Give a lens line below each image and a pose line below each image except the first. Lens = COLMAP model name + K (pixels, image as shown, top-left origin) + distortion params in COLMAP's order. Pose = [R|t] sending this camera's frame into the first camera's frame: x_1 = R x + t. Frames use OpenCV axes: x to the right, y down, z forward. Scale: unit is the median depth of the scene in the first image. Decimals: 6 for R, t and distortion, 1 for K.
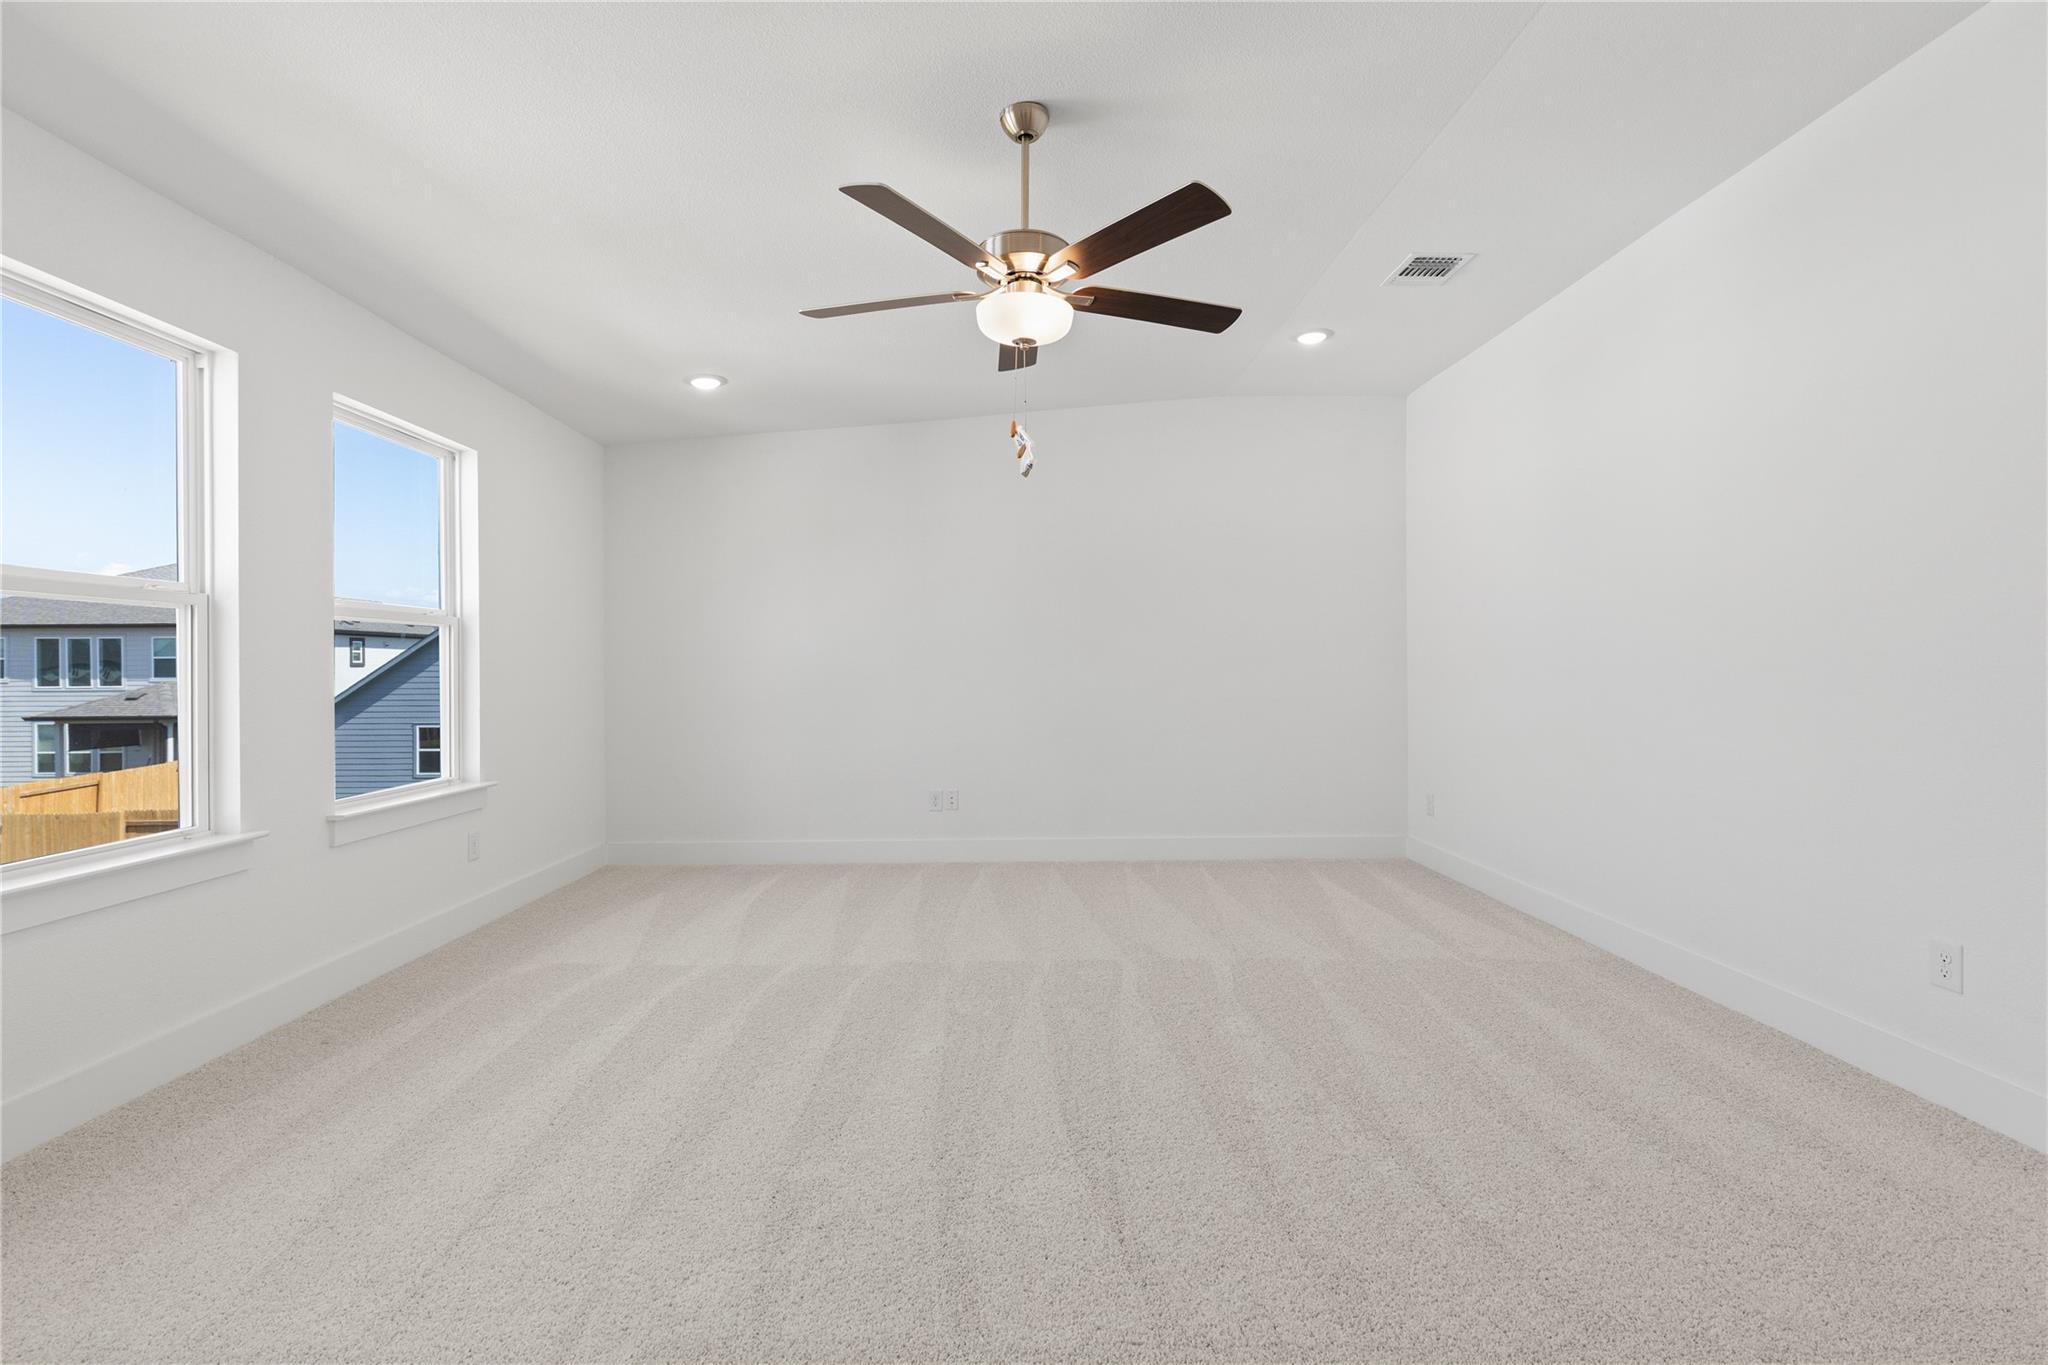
lens RADIAL K [[934.8, 0, 1022.4], [0, 934.8, 666.5], [0, 0, 1]] dist [0.005774, -0.001622]
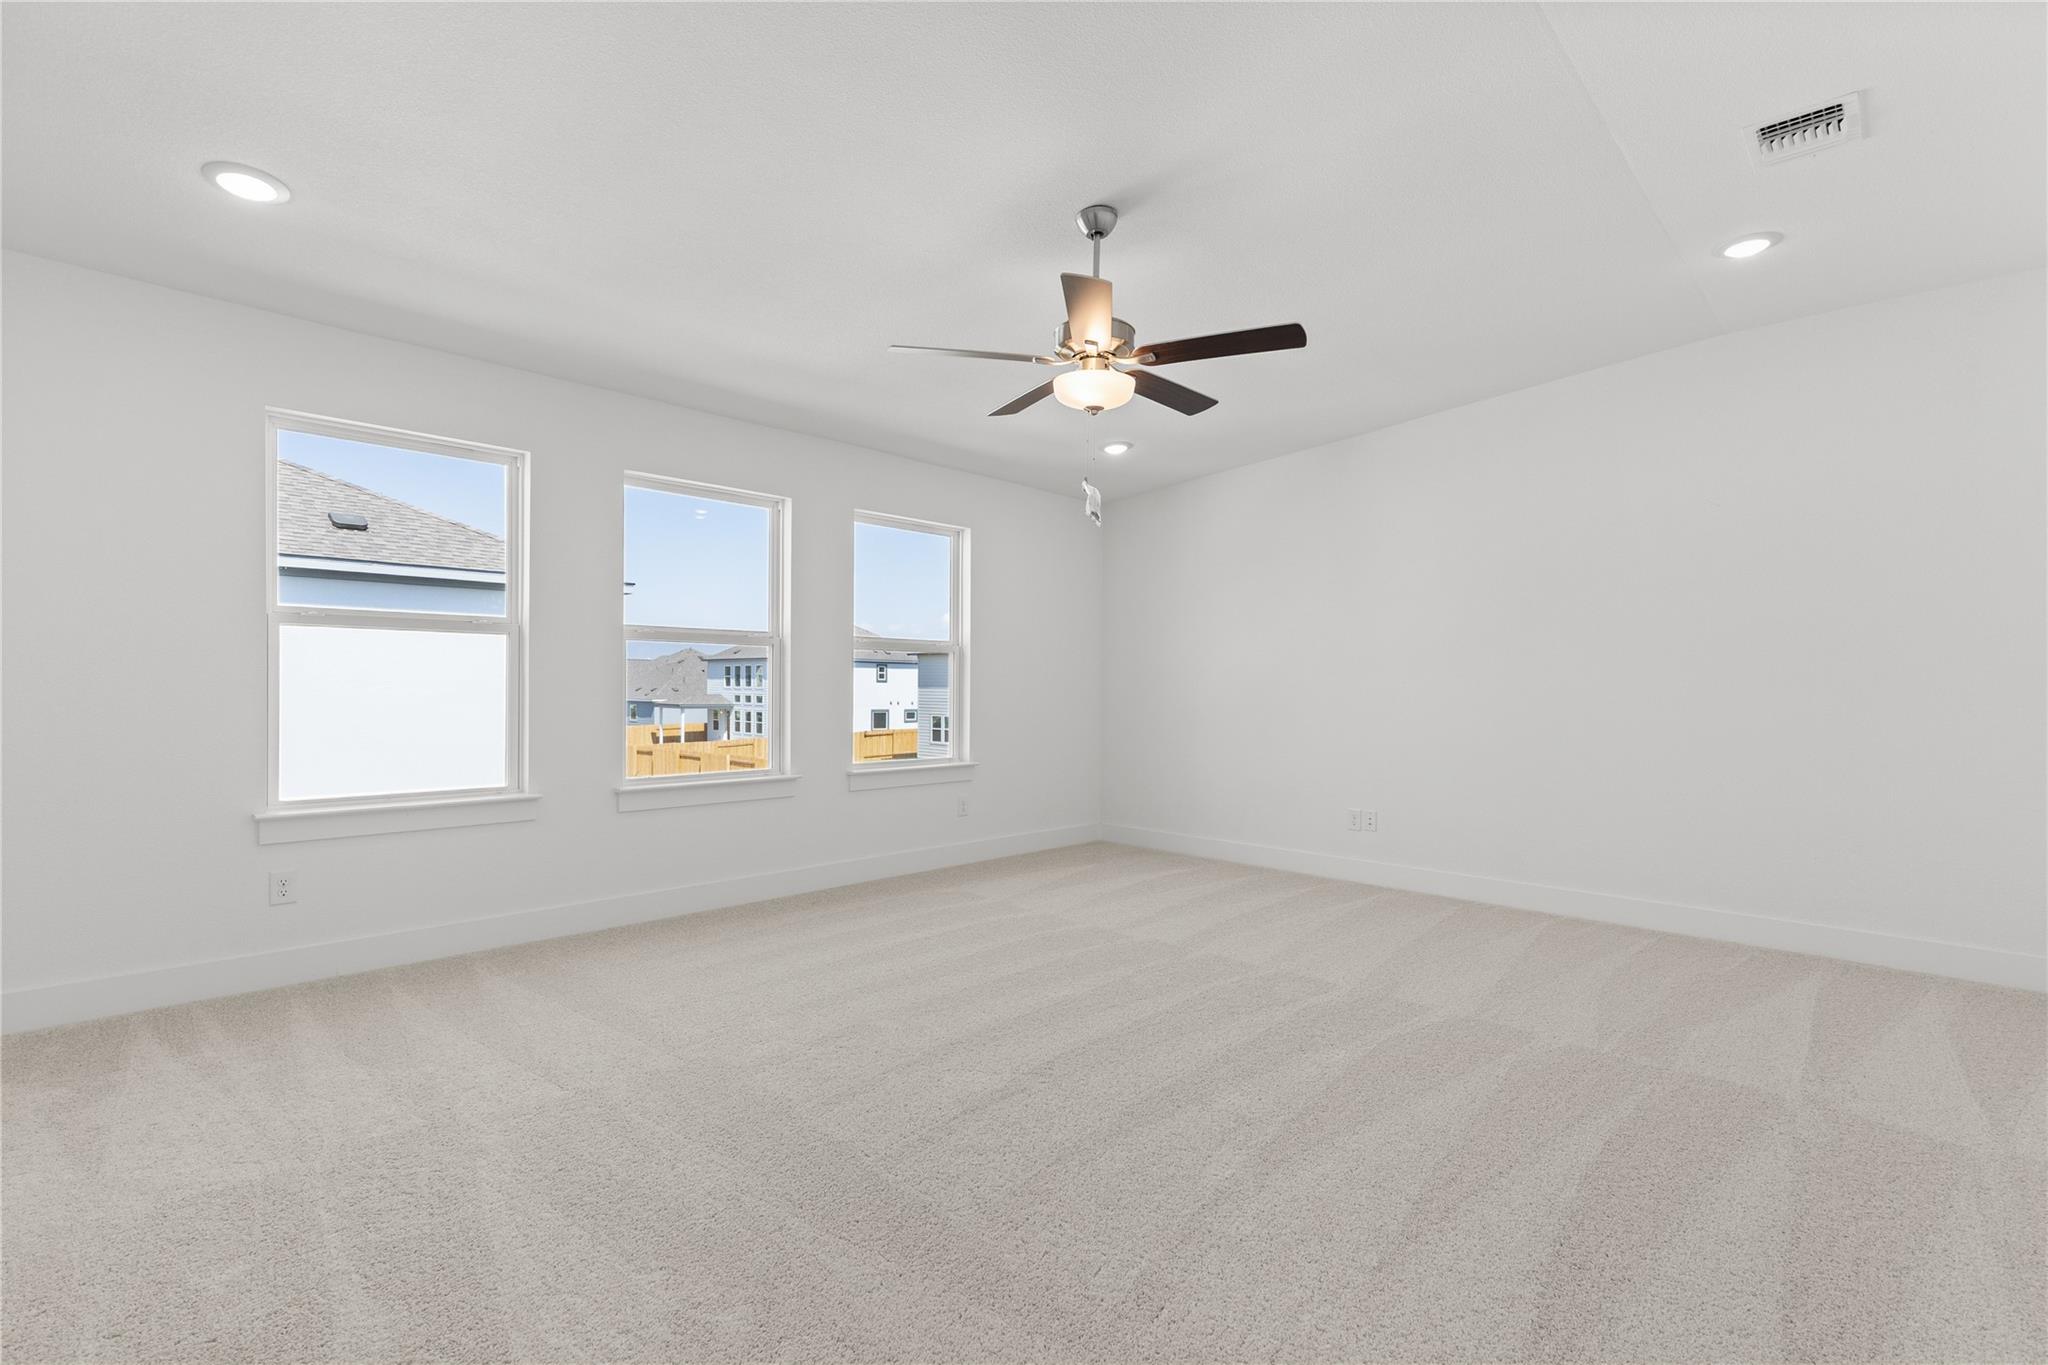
lens RADIAL K [[934.8, 0, 1016.9], [0, 934.8, 688.6], [0, 0, 1]] dist [0.005774, -0.001622]
pose [[0.695280, 0.014064, -0.718602, 0.704564], [-0.011748, 0.999897, 0.008202, -0.000278], [0.718643, 0.002739, 0.695374, 0.094144]]
